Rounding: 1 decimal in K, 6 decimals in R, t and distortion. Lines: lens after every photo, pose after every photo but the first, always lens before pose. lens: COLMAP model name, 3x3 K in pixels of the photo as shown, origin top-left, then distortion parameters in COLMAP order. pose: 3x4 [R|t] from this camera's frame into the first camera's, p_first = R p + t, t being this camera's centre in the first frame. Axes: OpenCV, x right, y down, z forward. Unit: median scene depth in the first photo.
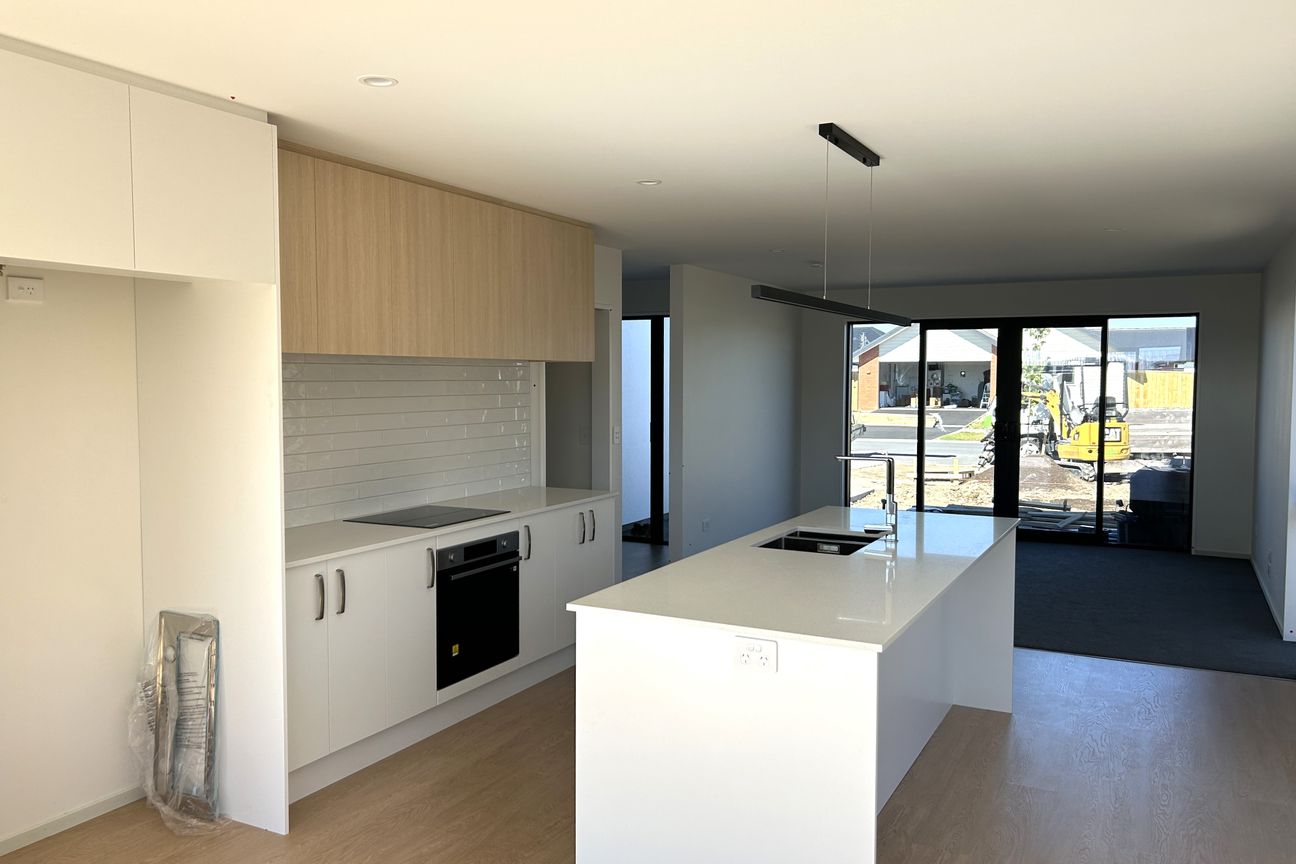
lens RADIAL K [[975.1, 0, 665.7], [0, 975.1, 431.2], [0, 0, 1]] dist [0.060771, -0.070589]
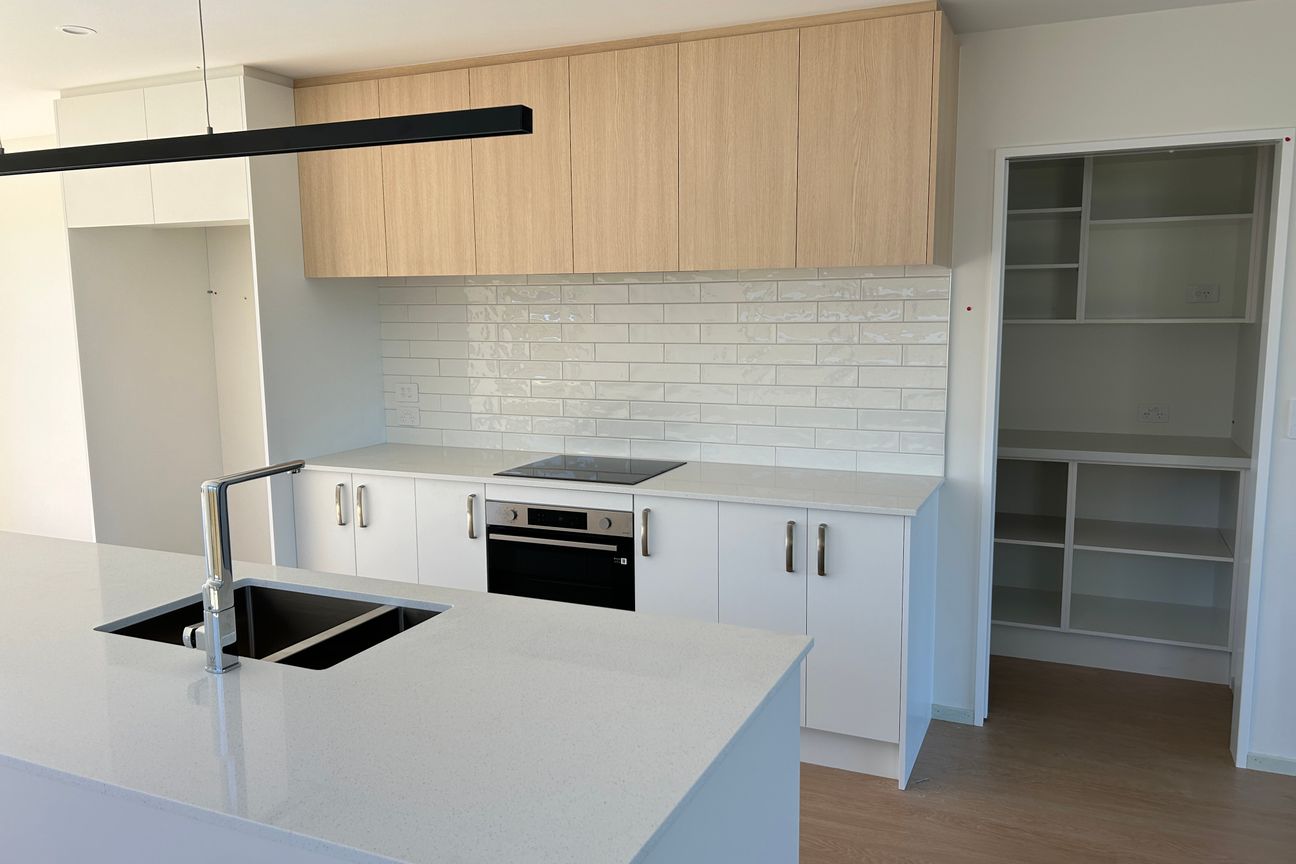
lens RADIAL K [[975.1, 0, 665.7], [0, 975.1, 431.2], [0, 0, 1]] dist [0.060771, -0.070589]
pose [[0.072078, 0.129046, -0.989016, 0.118796], [-0.045795, 0.990977, 0.125964, -0.010464], [0.996347, 0.036213, 0.077337, 0.206707]]
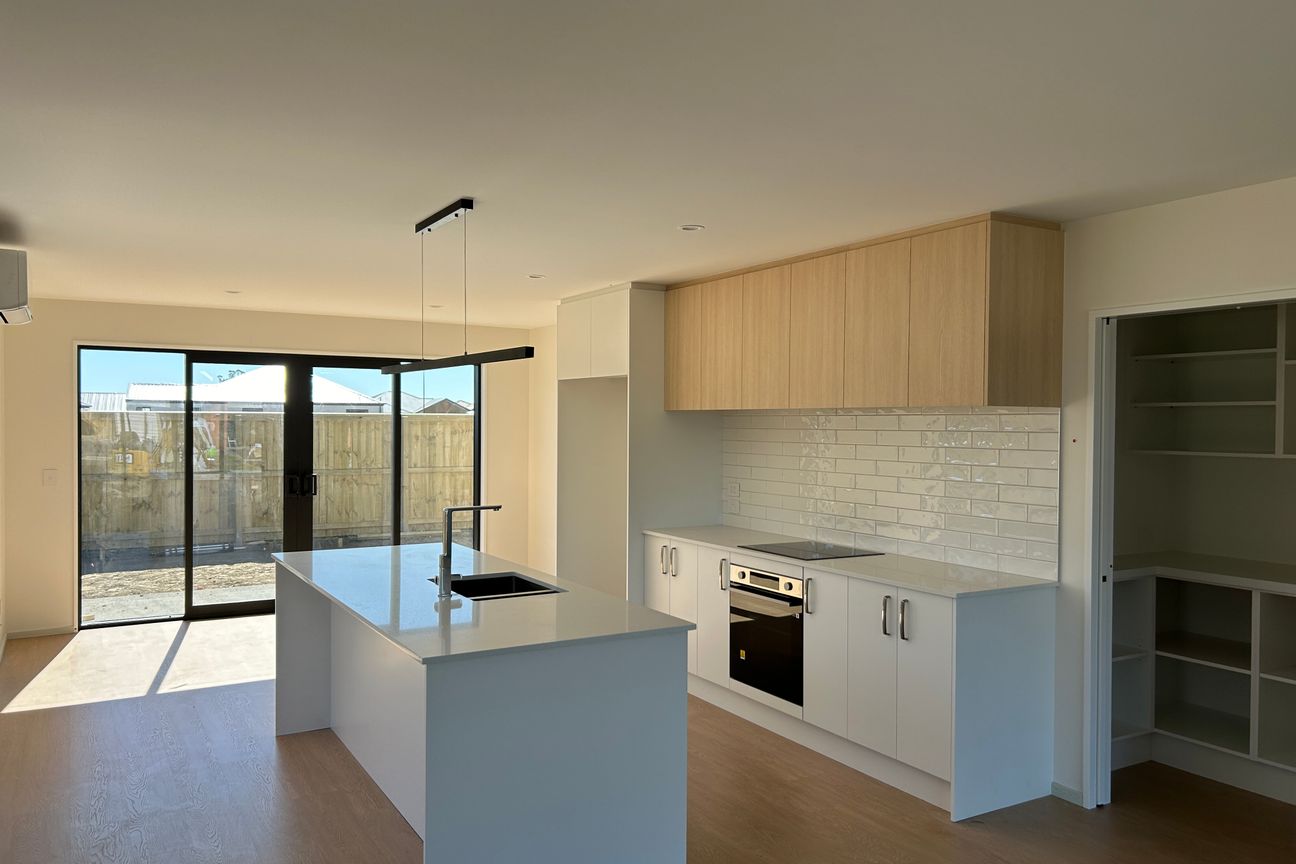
lens RADIAL K [[975.1, 0, 665.7], [0, 975.1, 431.2], [0, 0, 1]] dist [0.060771, -0.070589]
pose [[-0.524392, 0.005738, -0.851457, 0.165730], [-0.052257, 0.997875, 0.038909, -0.017365], [0.849872, 0.064898, -0.522978, 0.298092]]
